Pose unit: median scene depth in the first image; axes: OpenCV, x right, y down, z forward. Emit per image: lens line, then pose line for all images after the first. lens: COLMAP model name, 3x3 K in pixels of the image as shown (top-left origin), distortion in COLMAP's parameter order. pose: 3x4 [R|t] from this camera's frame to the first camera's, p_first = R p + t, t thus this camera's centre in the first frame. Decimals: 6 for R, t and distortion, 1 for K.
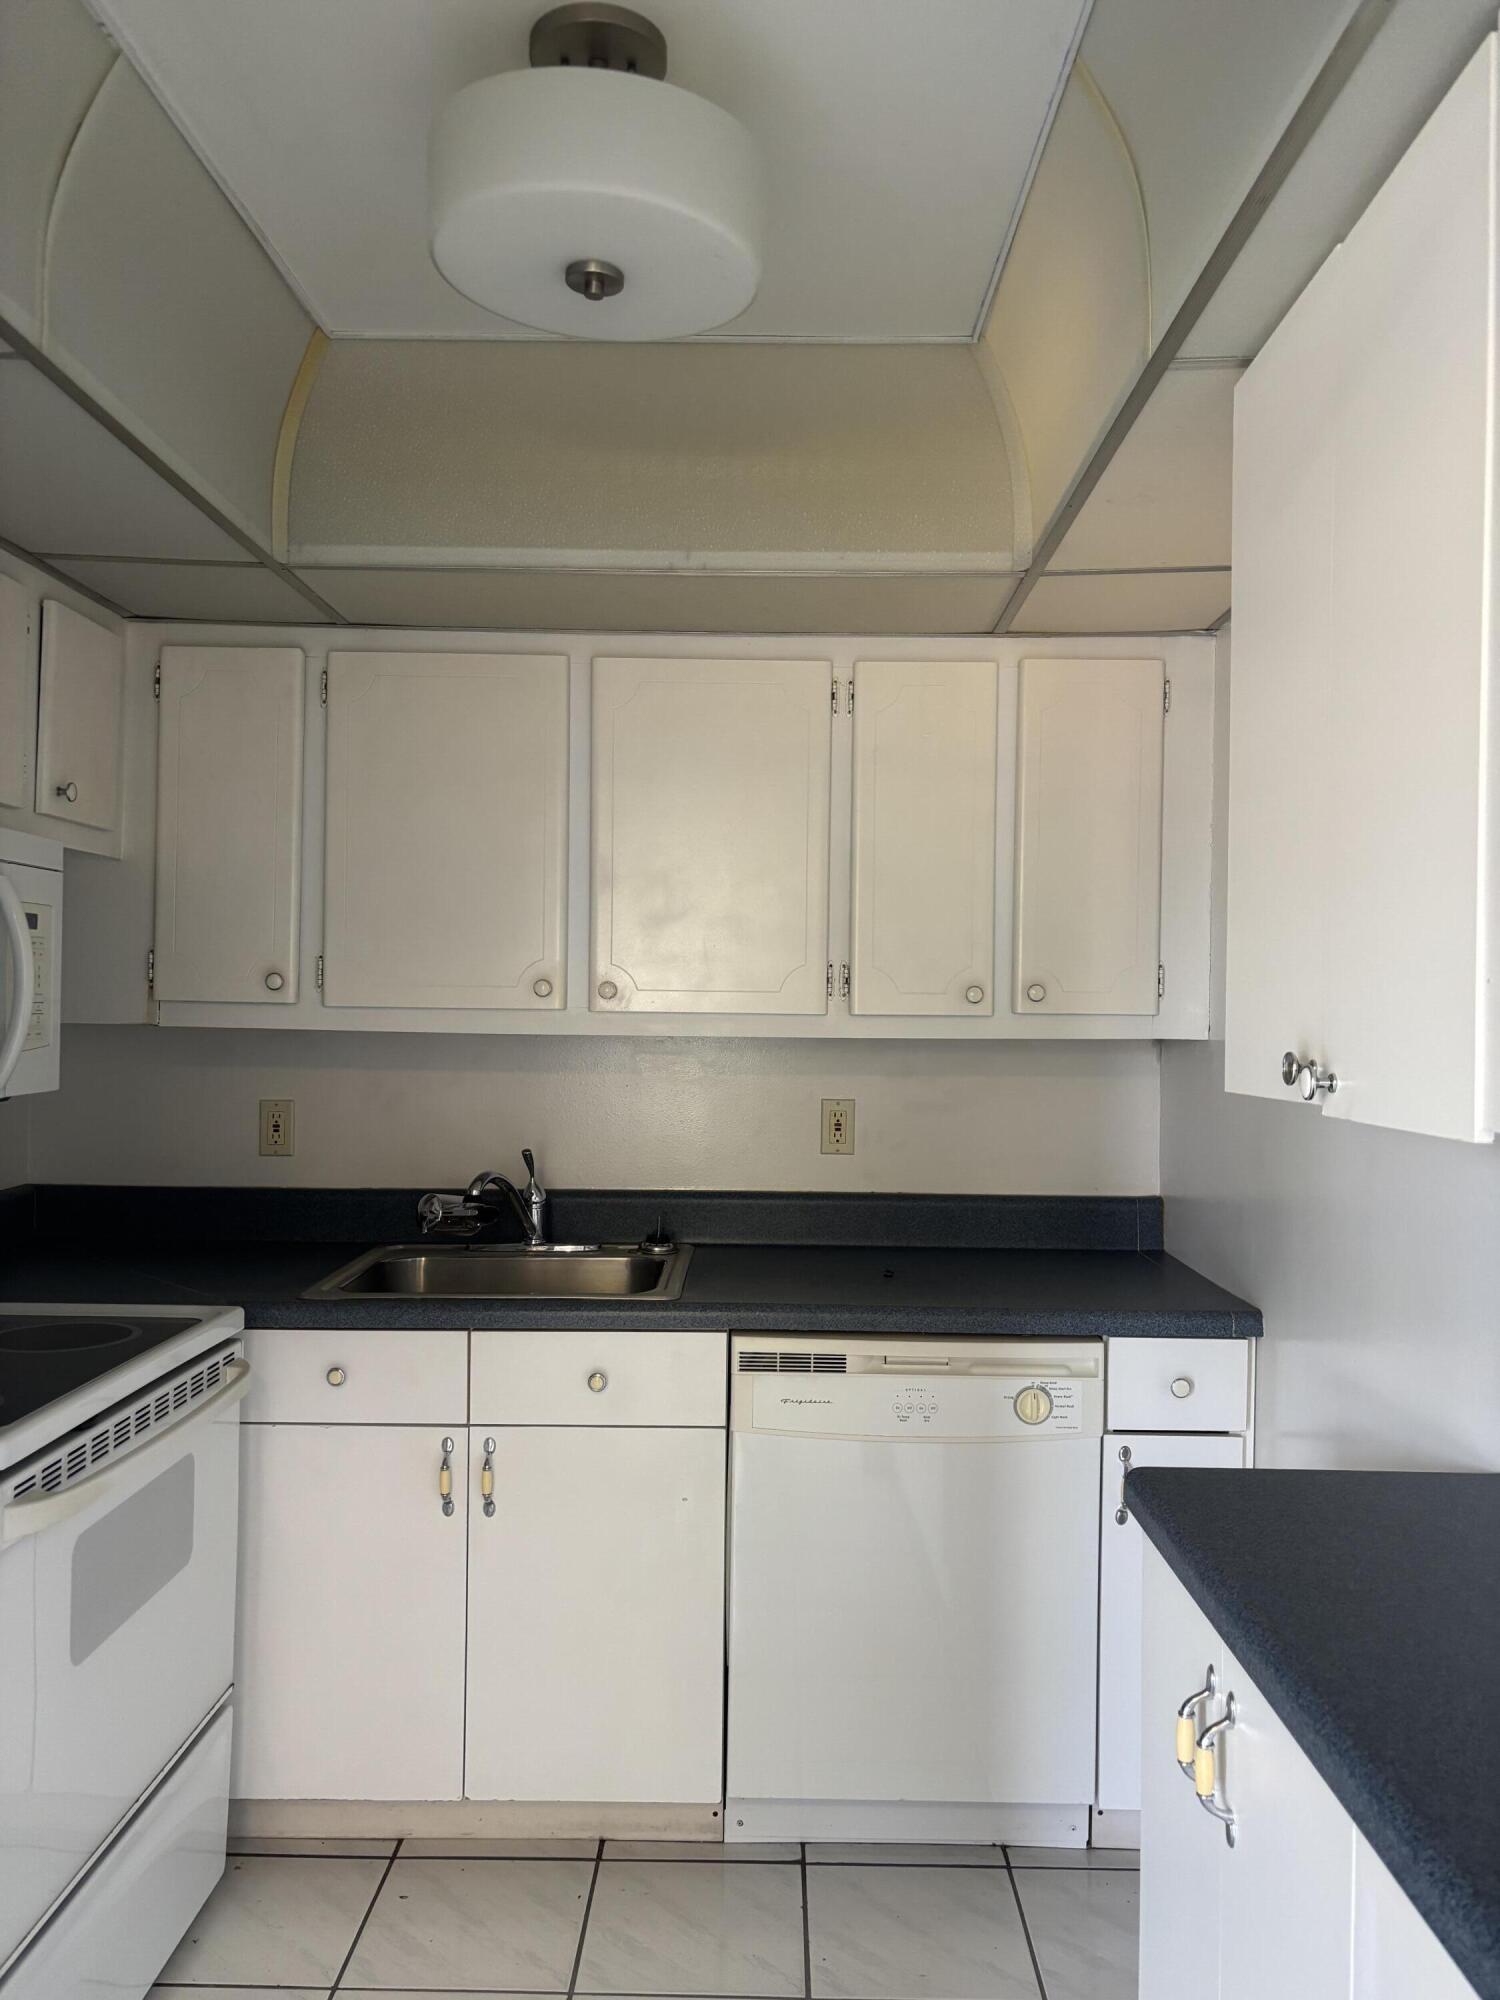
lens RADIAL K [[1530.9, 0, 749.1], [0, 1530.9, 988.0], [0, 0, 1]] dist [0.063762, -0.080337]
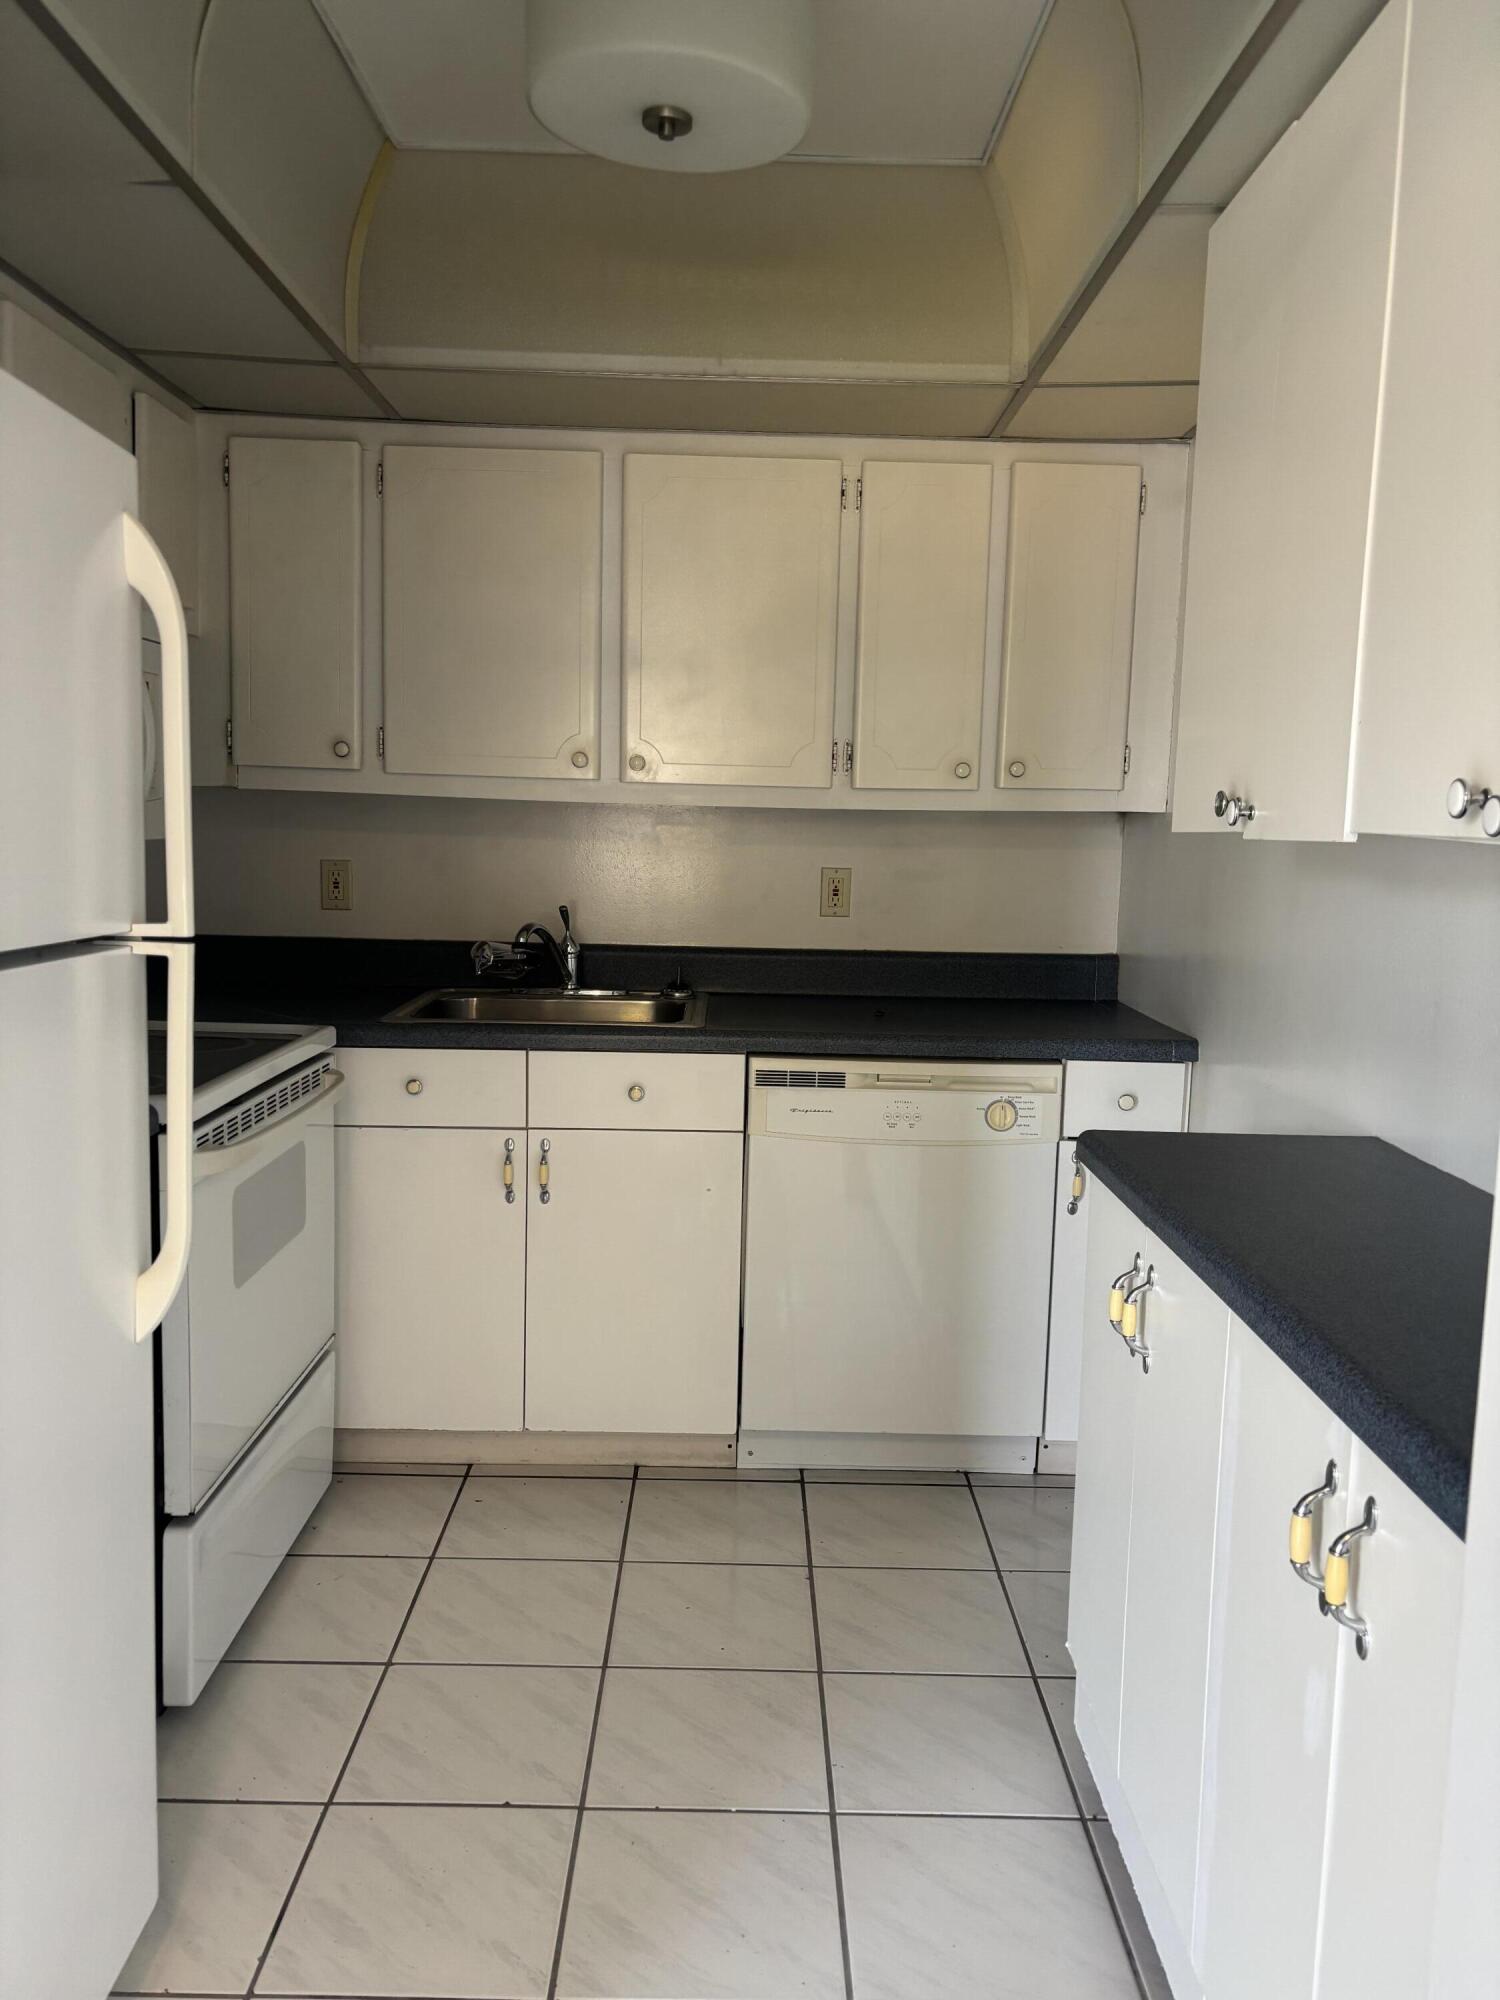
lens RADIAL K [[1530.9, 0, 749.1], [0, 1530.9, 988.0], [0, 0, 1]] dist [0.063762, -0.080337]
pose [[0.999698, 0.009626, 0.022628, -0.038587], [-0.012370, 0.992148, 0.124458, 0.027456], [-0.021252, -0.124701, 0.991967, -0.157073]]
